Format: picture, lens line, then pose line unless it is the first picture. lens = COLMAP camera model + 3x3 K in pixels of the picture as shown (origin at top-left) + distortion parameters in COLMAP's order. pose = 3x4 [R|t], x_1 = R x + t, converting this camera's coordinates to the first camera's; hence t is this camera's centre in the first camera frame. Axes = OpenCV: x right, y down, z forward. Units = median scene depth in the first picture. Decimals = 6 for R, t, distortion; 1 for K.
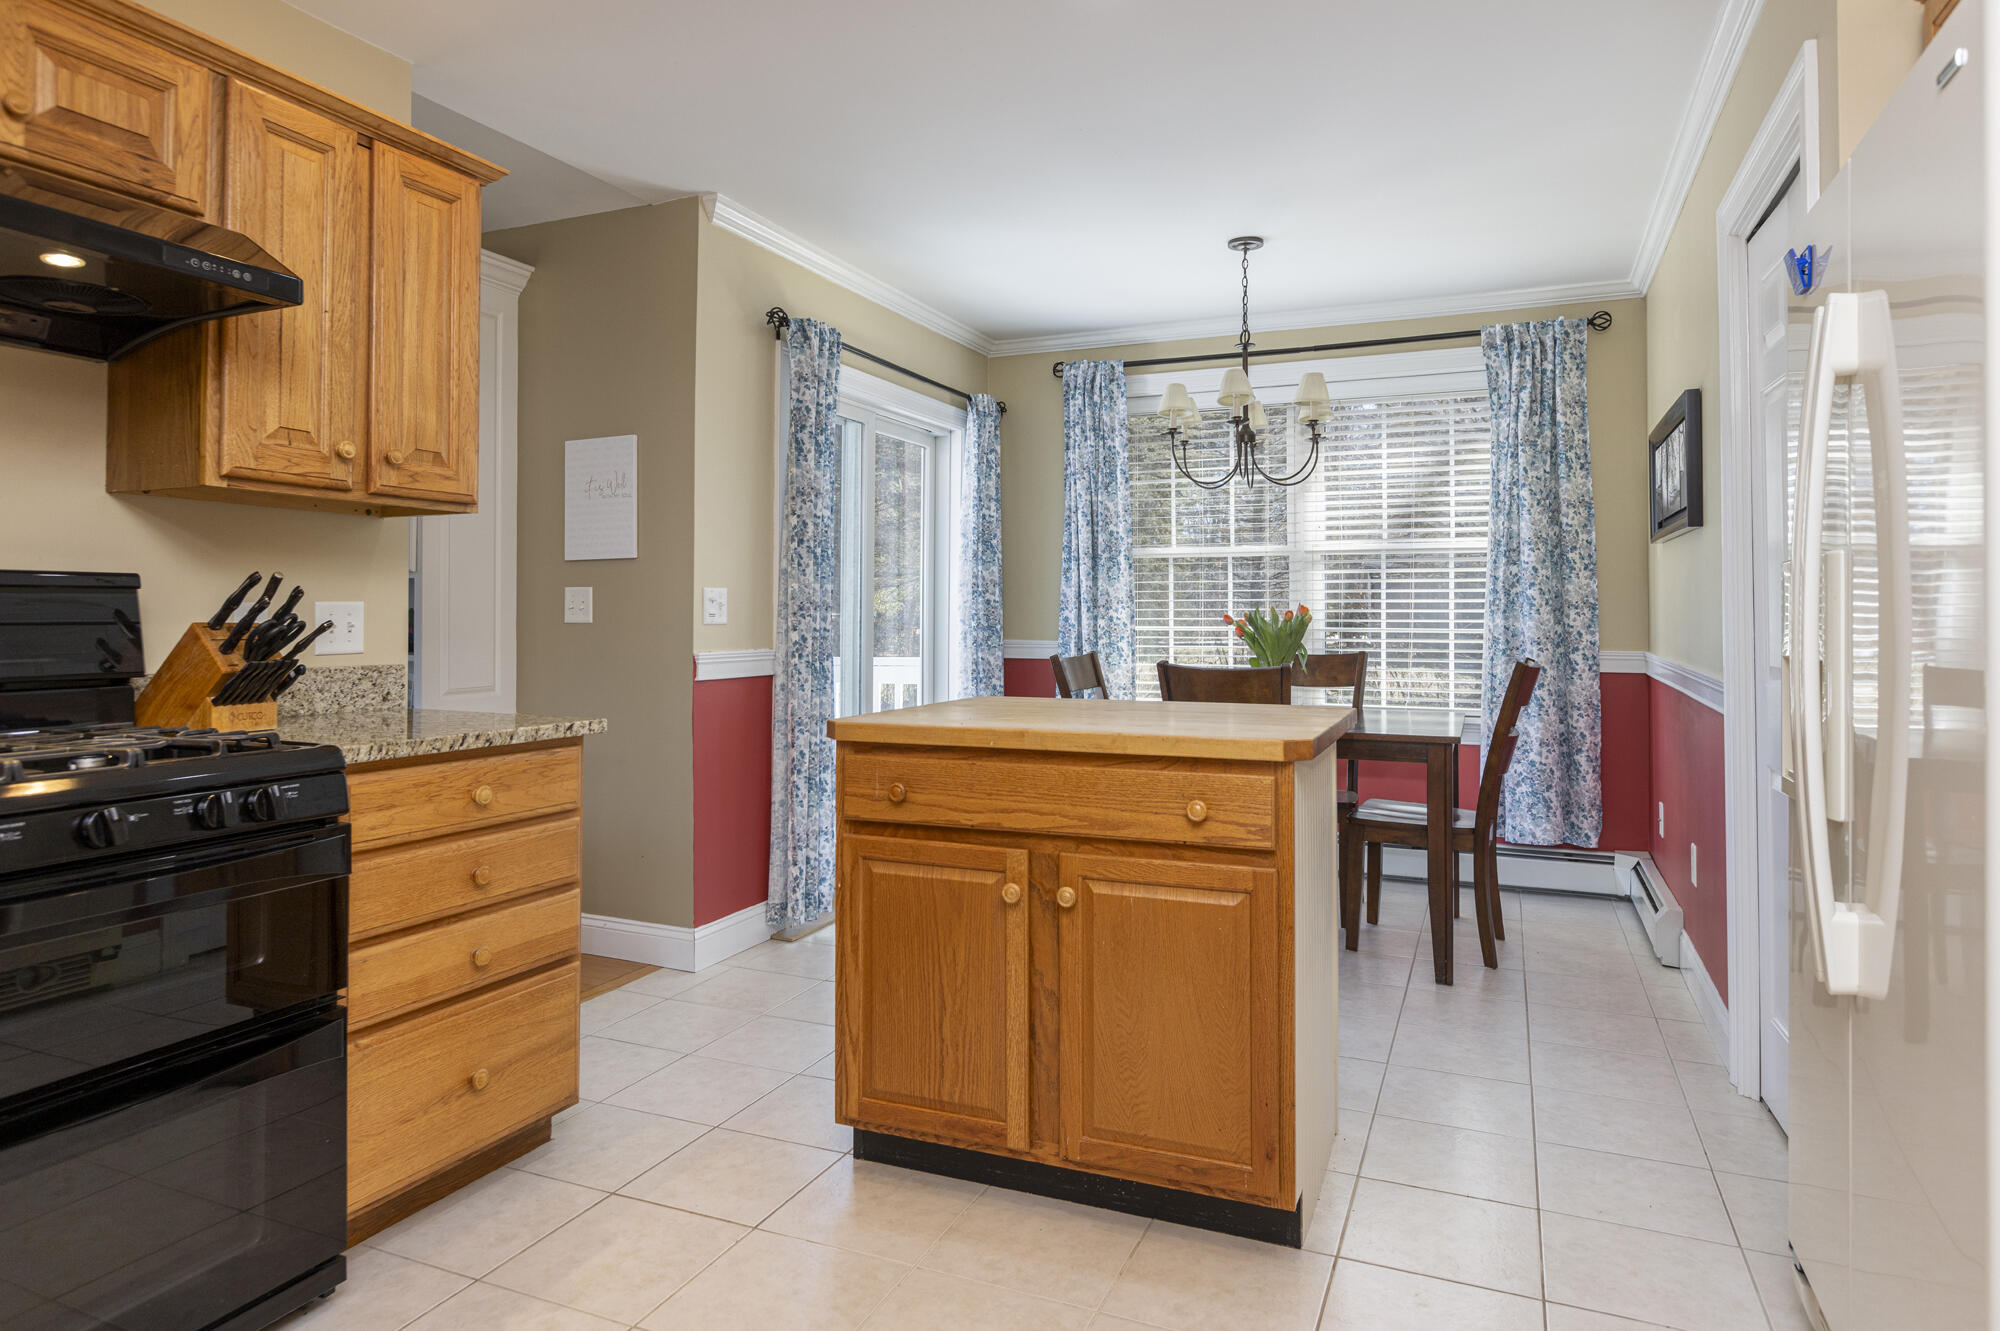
lens RADIAL K [[1160.1, 0, 1021.8], [0, 1160.1, 593.9], [0, 0, 1]] dist [-0.009576, -0.000424]
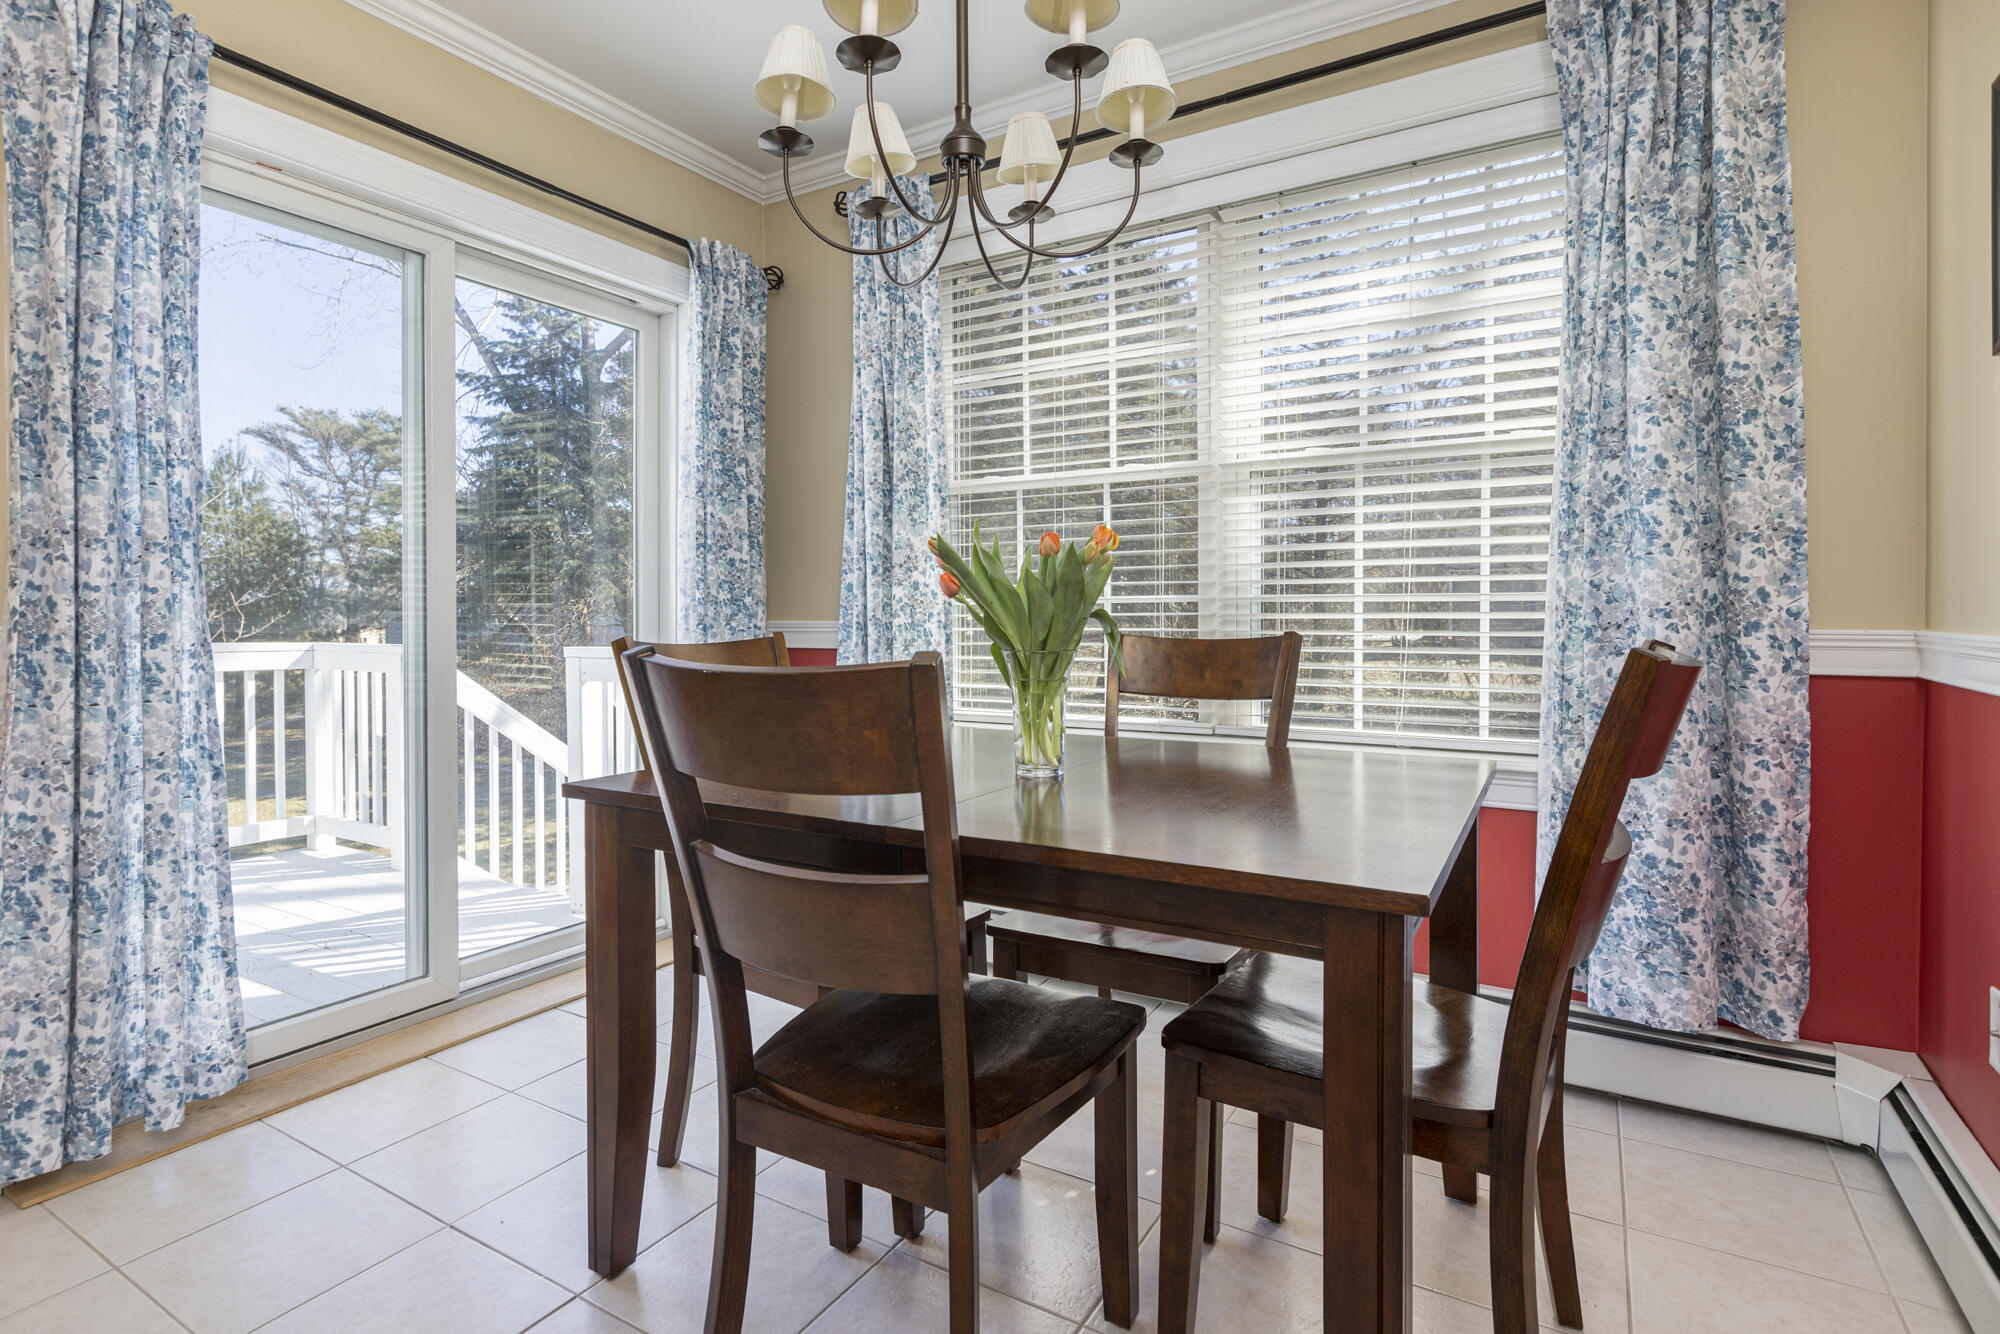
lens RADIAL K [[962.8, 0, 981.1], [0, 962.8, 631.6], [0, 0, 1]] dist [-0.003884, -0.000563]
pose [[0.984889, -0.003317, -0.173155, 0.229632], [0.008933, 0.999459, 0.031662, 0.034073], [0.172956, -0.032730, 0.984386, 0.546104]]
